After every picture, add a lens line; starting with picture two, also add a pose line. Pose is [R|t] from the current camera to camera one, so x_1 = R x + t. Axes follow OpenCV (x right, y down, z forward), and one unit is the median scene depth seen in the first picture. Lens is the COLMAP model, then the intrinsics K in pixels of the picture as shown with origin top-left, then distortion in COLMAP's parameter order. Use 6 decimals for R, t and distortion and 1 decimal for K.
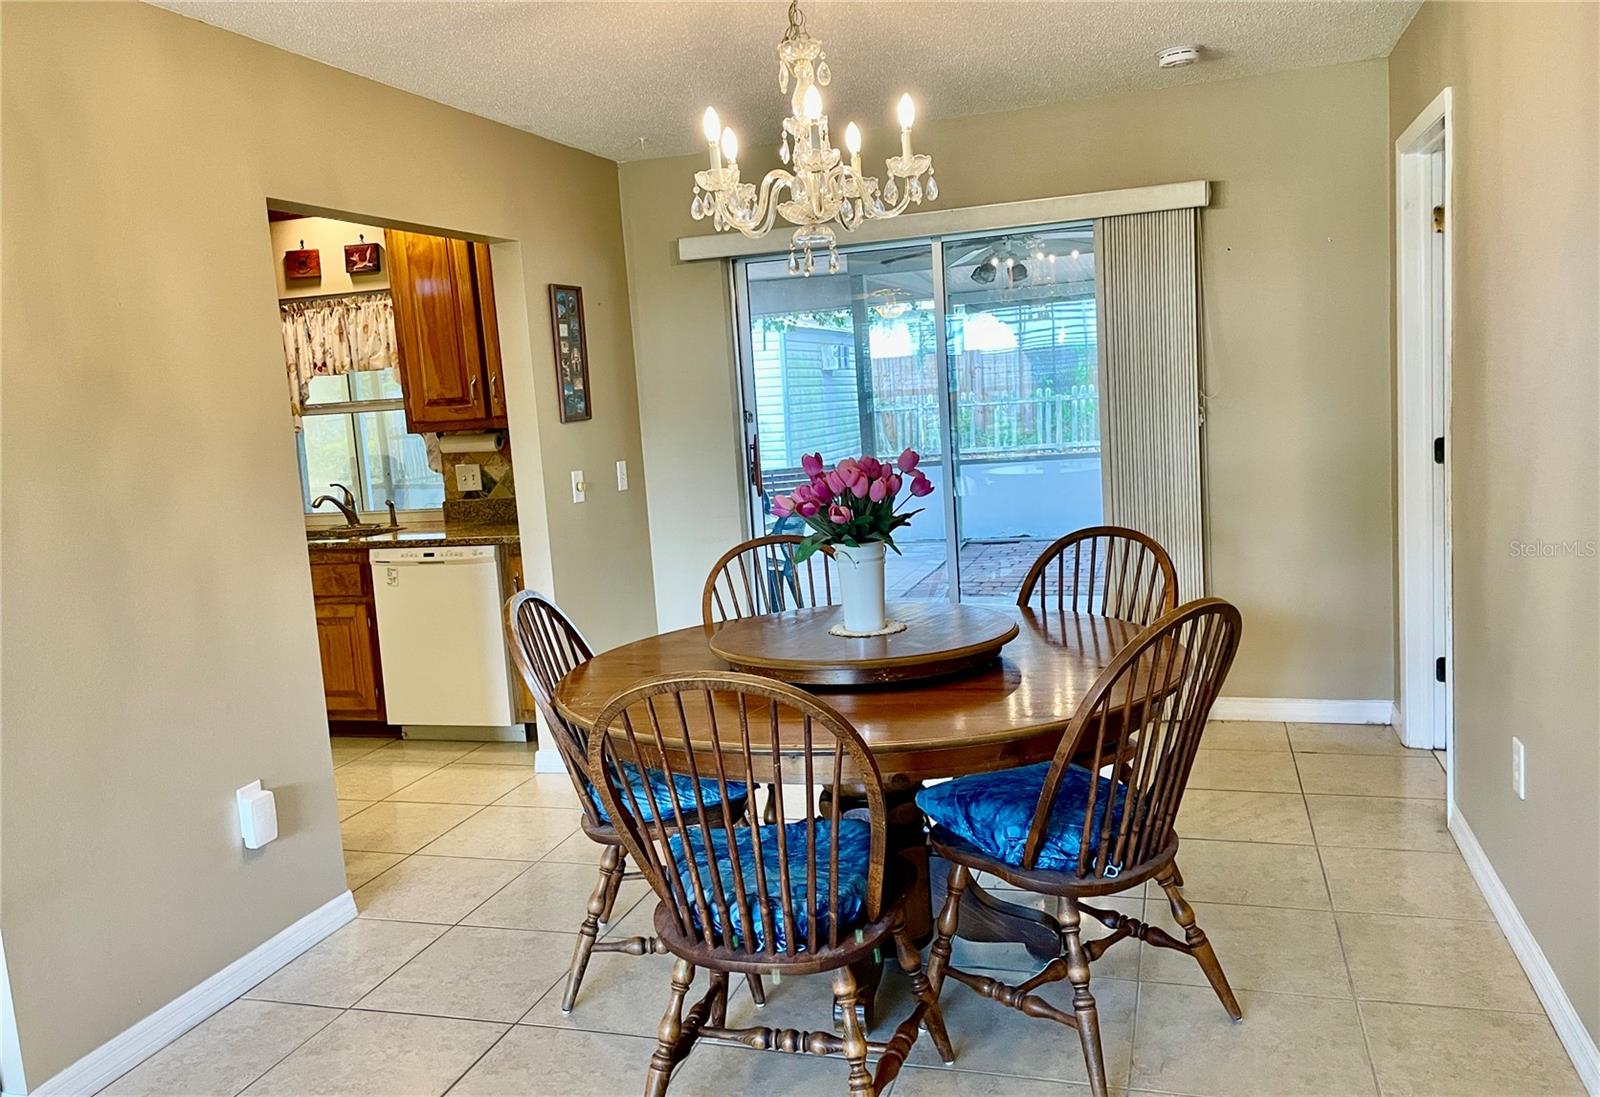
lens RADIAL K [[1239.0, 0, 810.8], [0, 1239.0, 543.2], [0, 0, 1]] dist [0.046524, 0.001321]
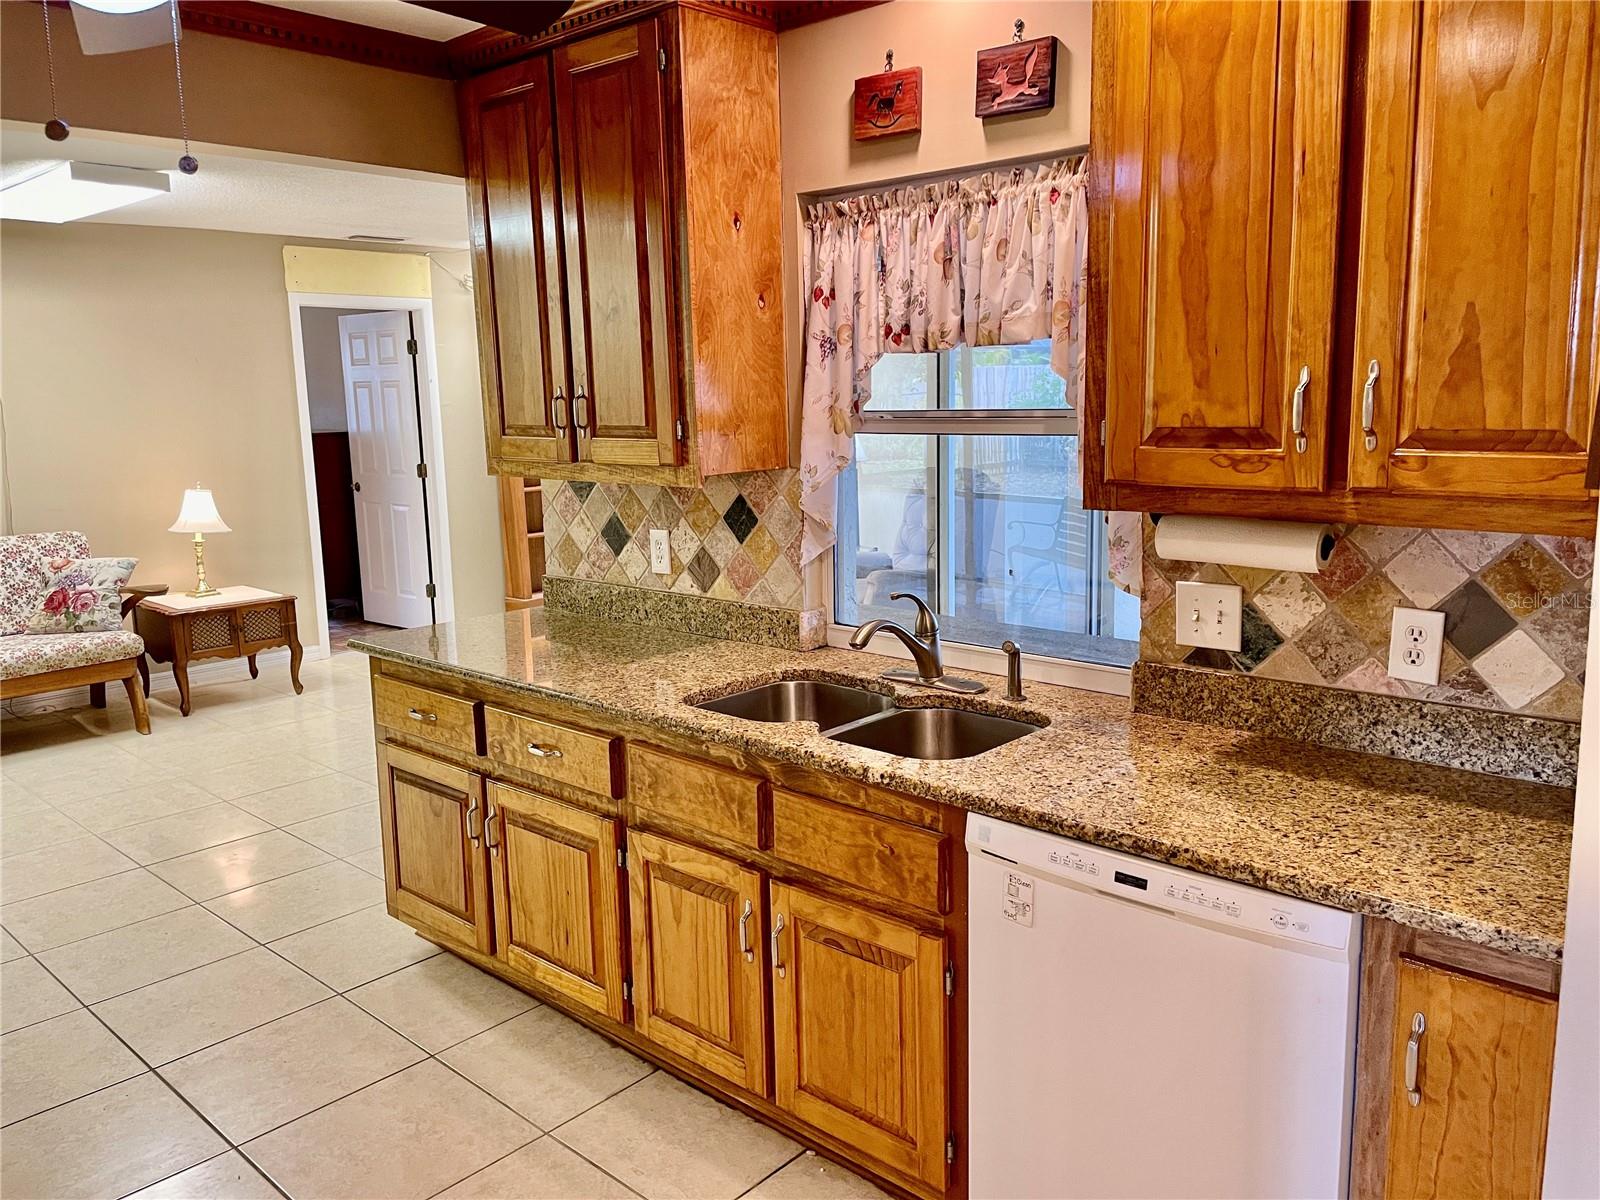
lens RADIAL K [[1214.8, 0, 810.4], [0, 1214.8, 584.4], [0, 0, 1]] dist [0.066142, -0.073384]
pose [[0.903700, 0.114982, -0.412439, -0.229504], [-0.092758, 0.992966, 0.073582, -0.080667], [0.417998, -0.028239, 0.908009, 0.585114]]
